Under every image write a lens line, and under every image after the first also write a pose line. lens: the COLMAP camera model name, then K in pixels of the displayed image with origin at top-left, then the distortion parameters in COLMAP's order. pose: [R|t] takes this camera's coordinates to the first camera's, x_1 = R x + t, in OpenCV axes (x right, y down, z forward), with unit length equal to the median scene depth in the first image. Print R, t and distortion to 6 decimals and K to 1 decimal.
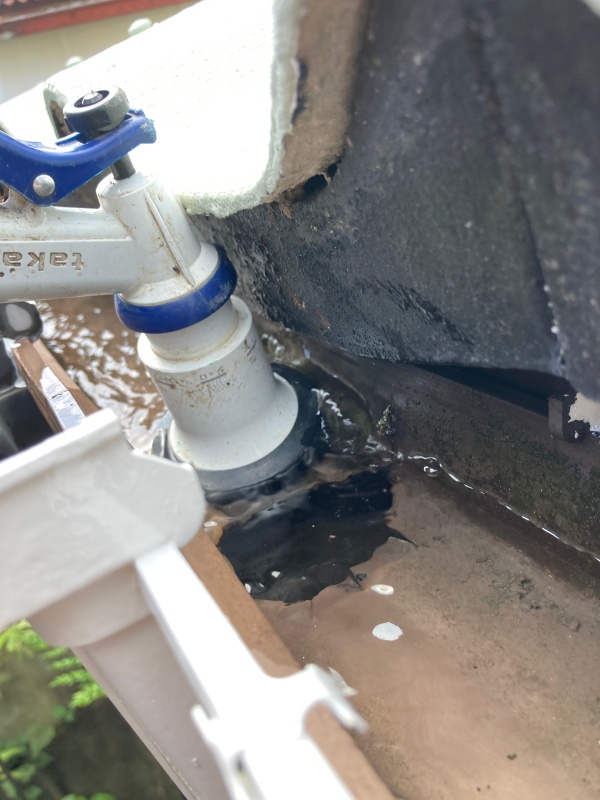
lens RADIAL K [[700.4, 0, 300.0], [0, 700.4, 400.0], [0, 0, 1]] dist [-0.005462, -0.002421]
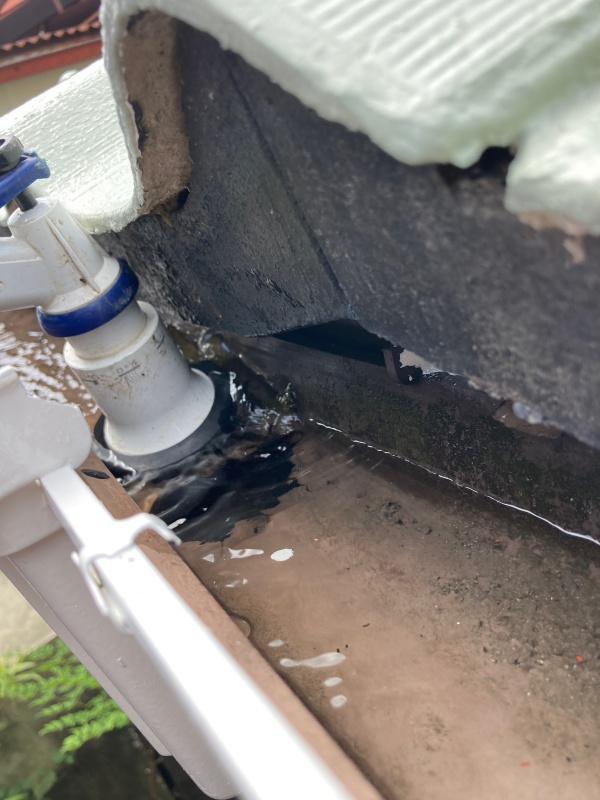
lens RADIAL K [[747.6, 0, 297.9], [0, 747.6, 410.5], [0, 0, 1]] dist [0.006132, -0.000379]
pose [[0.993739, -0.111695, 0.002531, 0.163229], [0.111723, 0.993420, -0.025196, 0.109495], [0.000299, 0.025321, 0.999679, -0.272411]]
